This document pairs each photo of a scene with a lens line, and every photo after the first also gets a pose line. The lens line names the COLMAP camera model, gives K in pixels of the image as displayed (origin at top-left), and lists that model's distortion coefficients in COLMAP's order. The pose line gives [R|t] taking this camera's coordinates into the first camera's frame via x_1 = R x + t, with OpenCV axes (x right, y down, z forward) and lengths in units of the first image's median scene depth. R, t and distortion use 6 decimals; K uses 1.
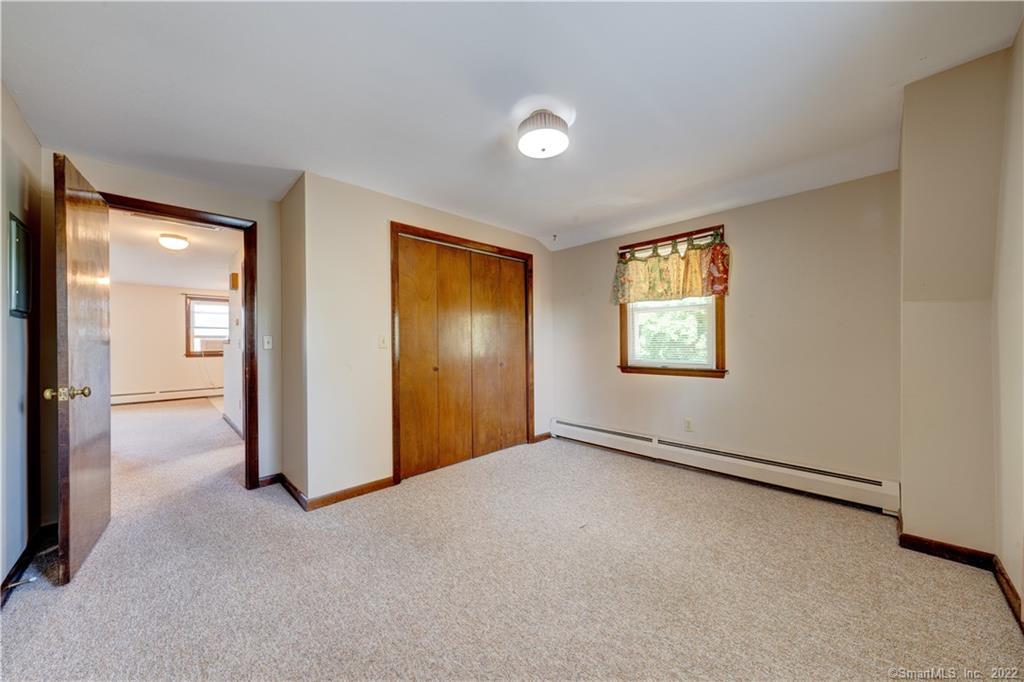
lens RADIAL K [[363.3, 0, 514.9], [0, 363.3, 341.6], [0, 0, 1]] dist [-0.002391, -0.000125]
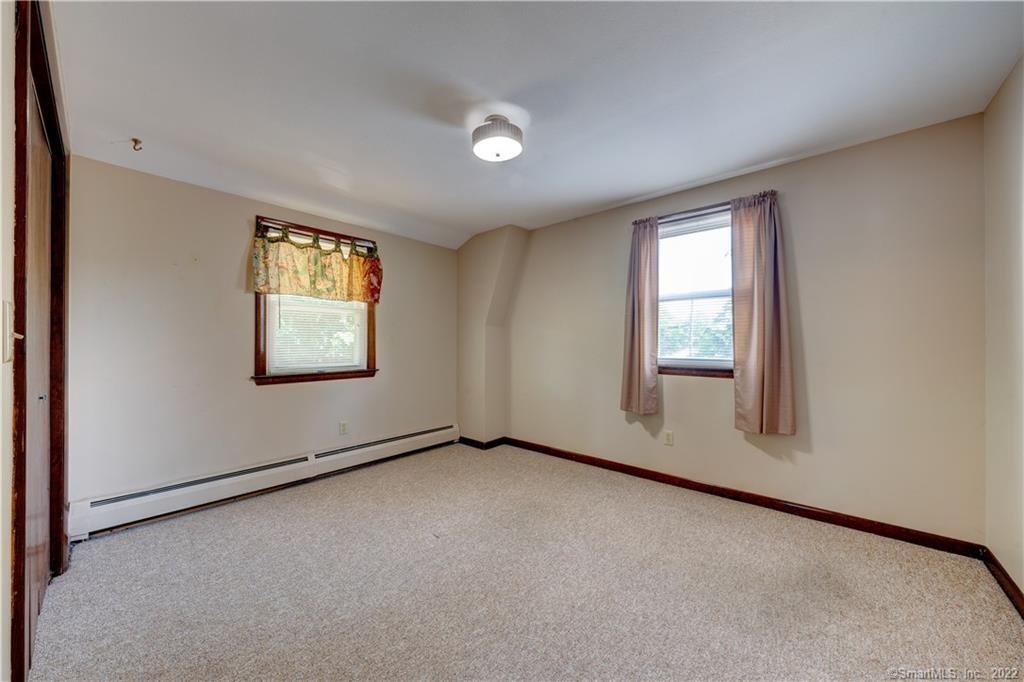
lens RADIAL K [[363.3, 0, 514.9], [0, 363.3, 341.6], [0, 0, 1]] dist [-0.002391, -0.000125]
pose [[-0.074659, 0.014382, 0.997105, -0.581725], [0.000219, 0.999896, -0.014406, 0.007763], [-0.997209, -0.000857, -0.074654, 0.636673]]
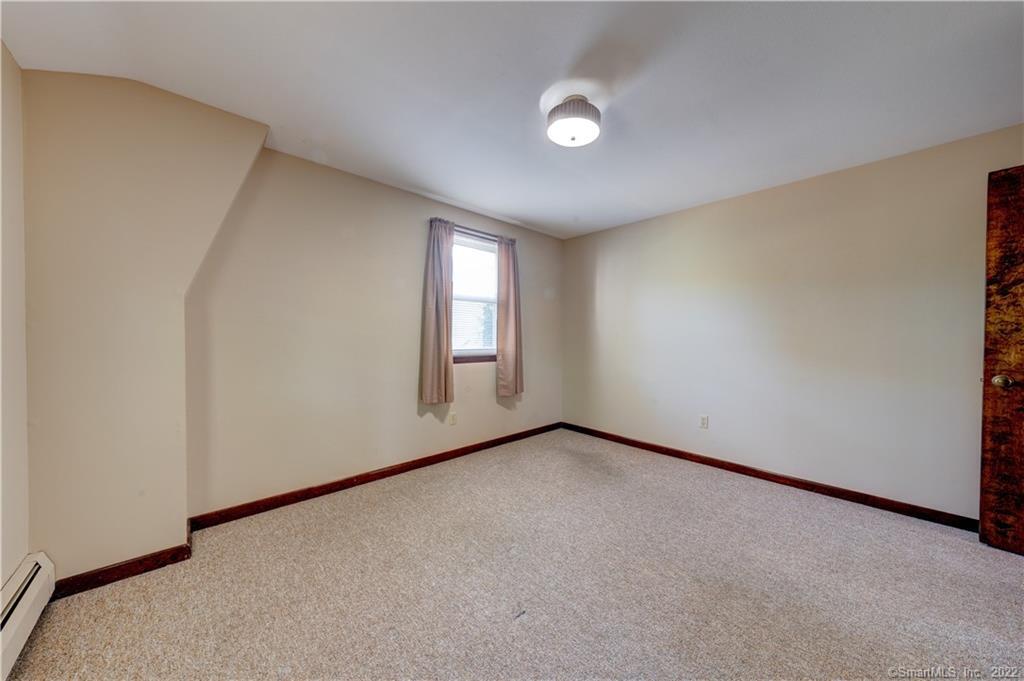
lens RADIAL K [[343.5, 0, 512.0], [0, 343.5, 340.5], [0, 0, 1]] dist [-0.000651, -0.000057]
pose [[-0.999513, 0.002658, 0.031099, 0.133814], [0.002998, 0.999936, 0.010877, 0.000008], [-0.031068, 0.010965, -0.999457, 1.196300]]
